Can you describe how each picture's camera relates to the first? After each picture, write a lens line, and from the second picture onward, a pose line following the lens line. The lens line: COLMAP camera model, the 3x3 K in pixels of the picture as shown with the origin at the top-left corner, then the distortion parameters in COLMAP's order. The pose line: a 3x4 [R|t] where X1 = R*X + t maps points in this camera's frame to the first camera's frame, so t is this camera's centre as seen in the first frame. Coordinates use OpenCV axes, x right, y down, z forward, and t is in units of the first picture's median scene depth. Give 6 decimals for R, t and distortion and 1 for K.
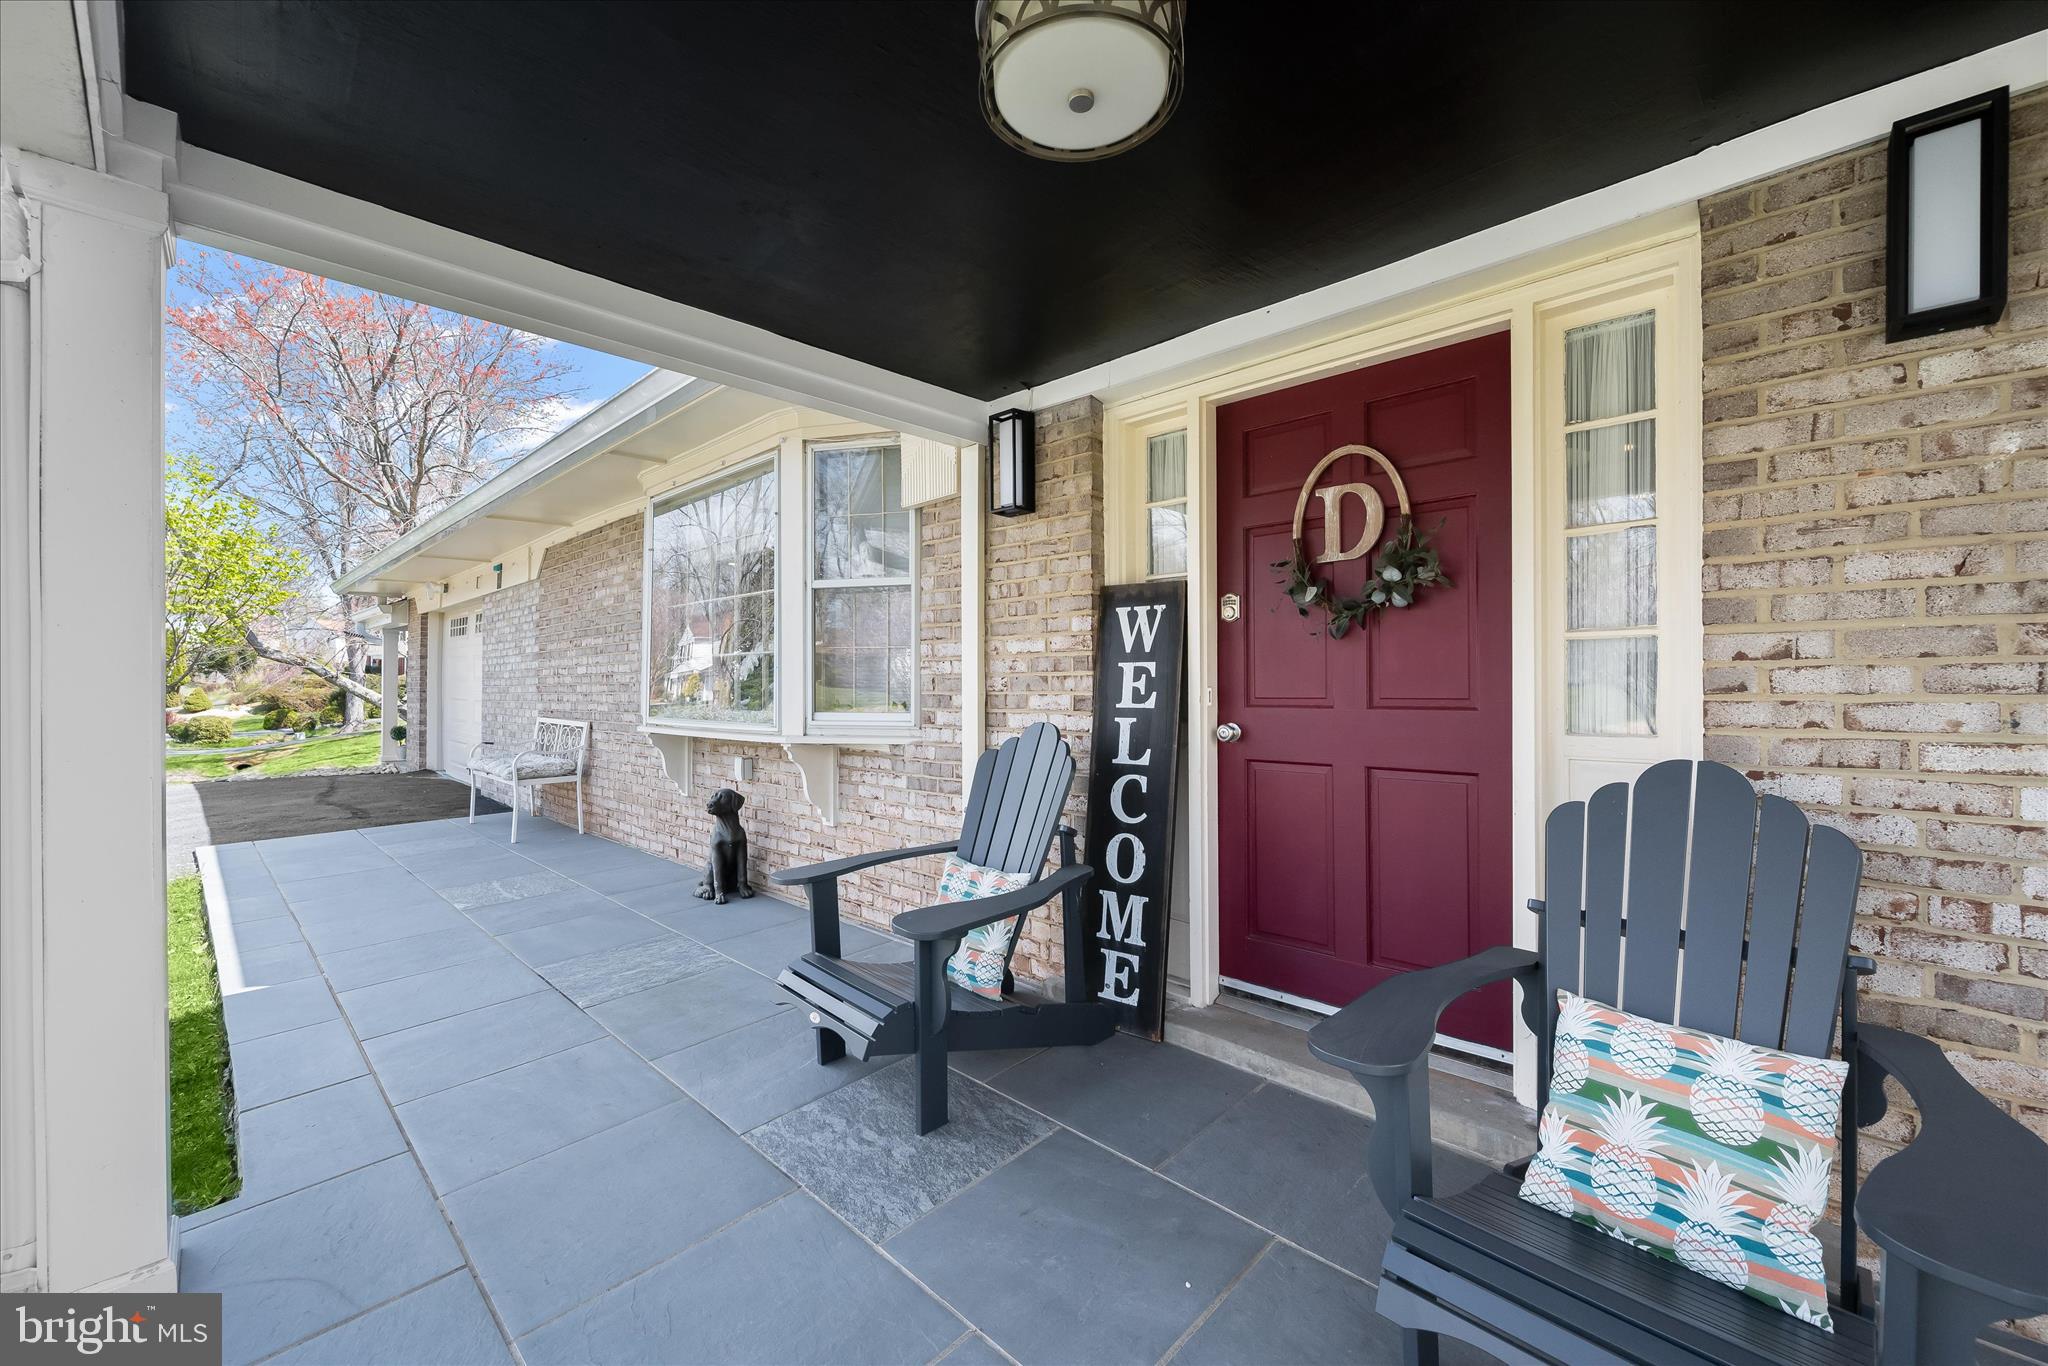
lens RADIAL K [[804.6, 0, 1024.0], [0, 804.6, 683.0], [0, 0, 1]] dist [-0.001475, -0.000025]
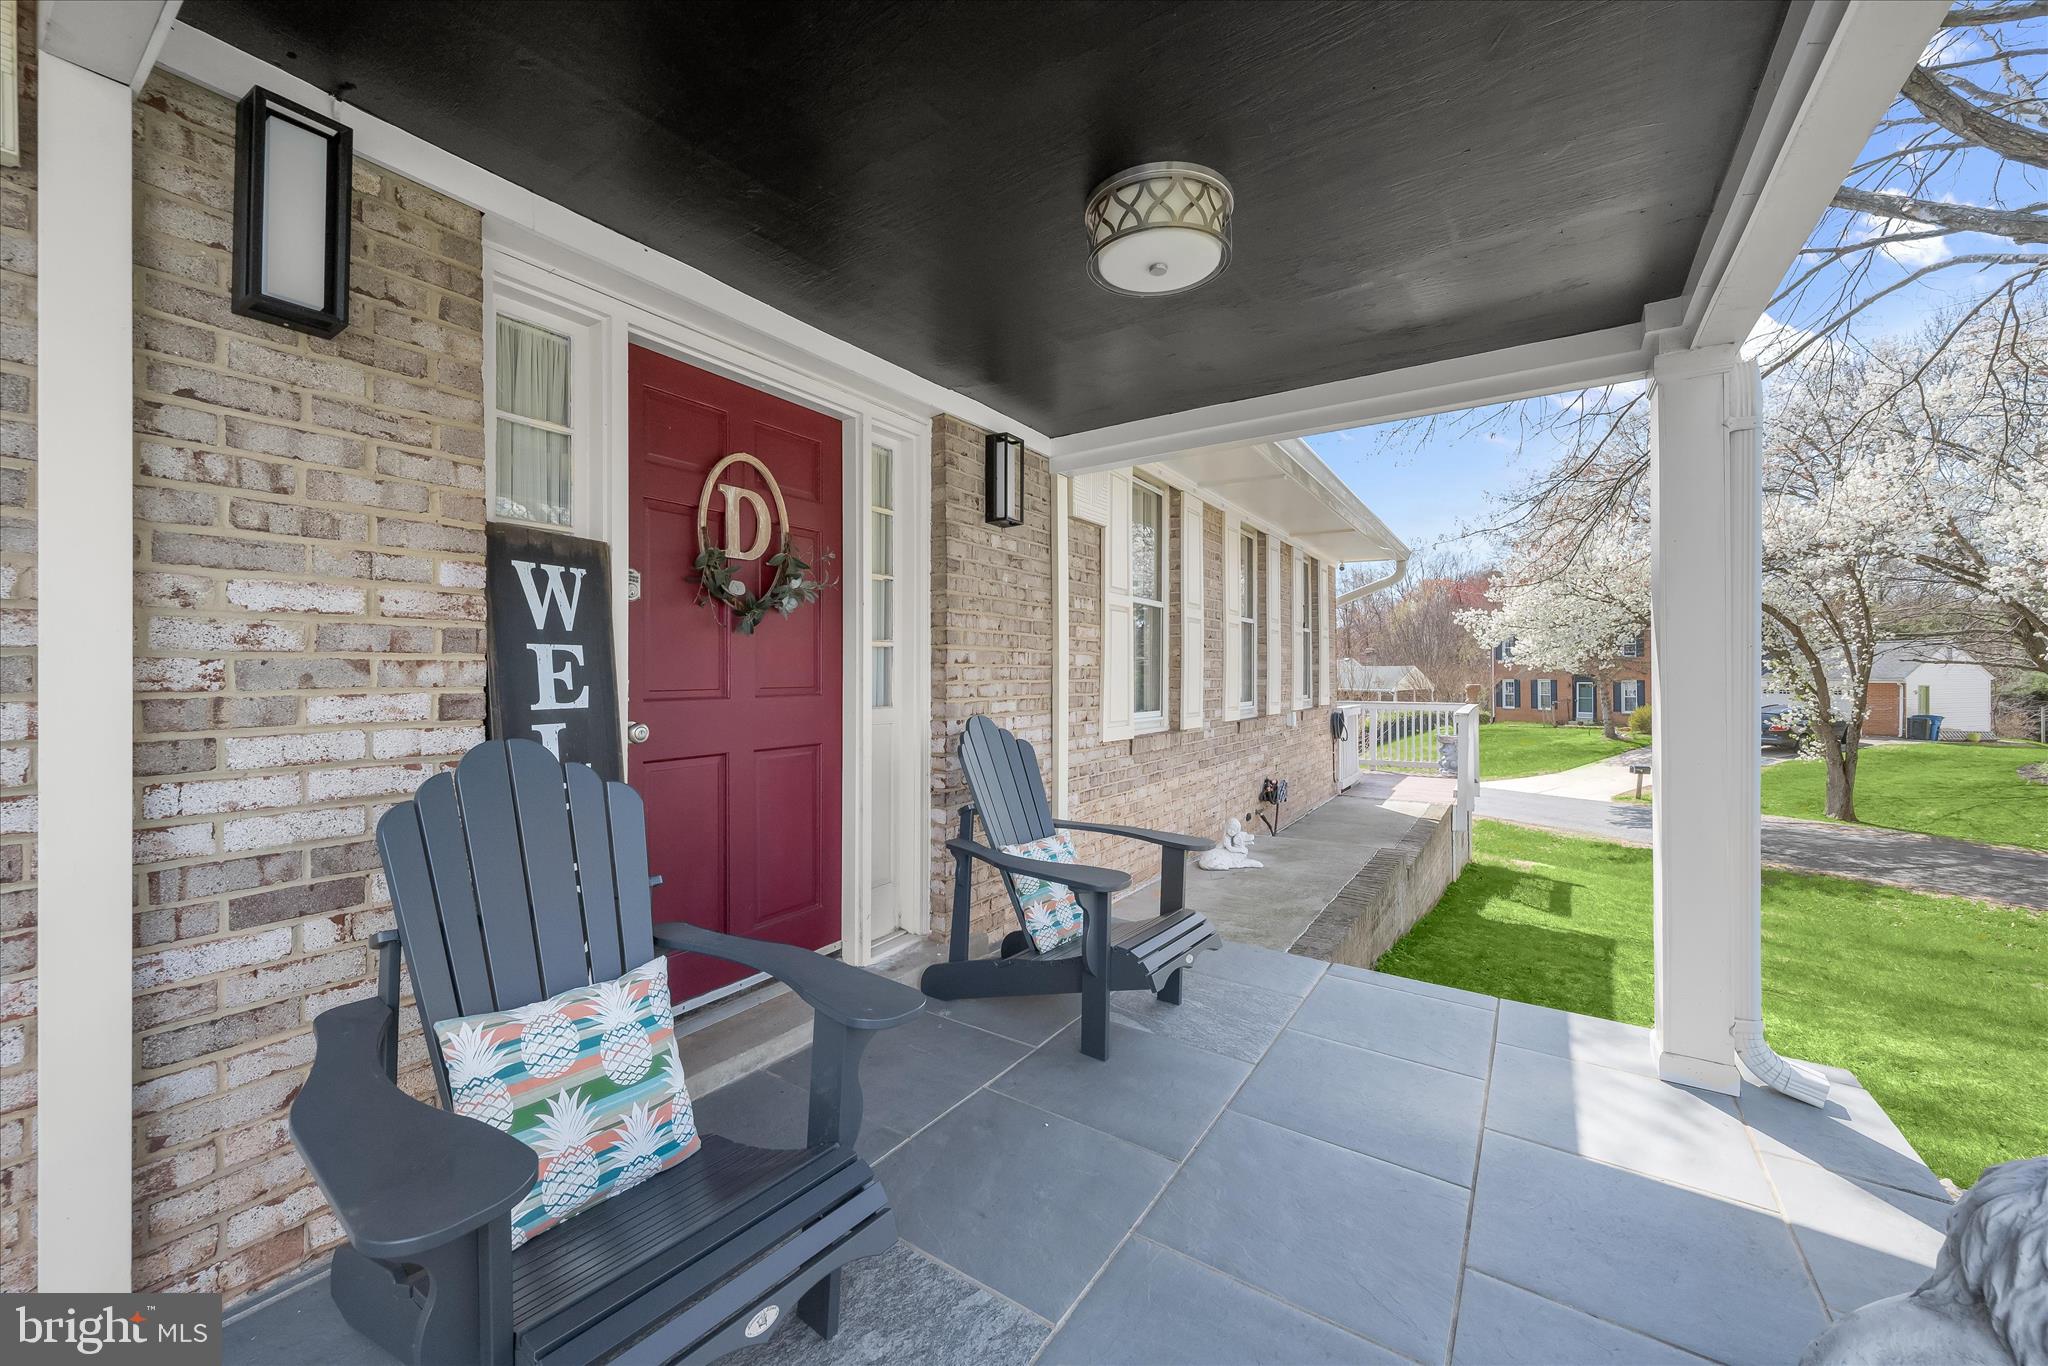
lens RADIAL K [[775.5, 0, 1028.0], [0, 775.5, 674.3], [0, 0, 1]] dist [-0.000693, -0.000045]
pose [[-0.169787, 0.002477, 0.985478, -0.601598], [-0.001682, 0.999995, -0.002803, 0.001657], [-0.985479, -0.002134, -0.169782, 0.708873]]
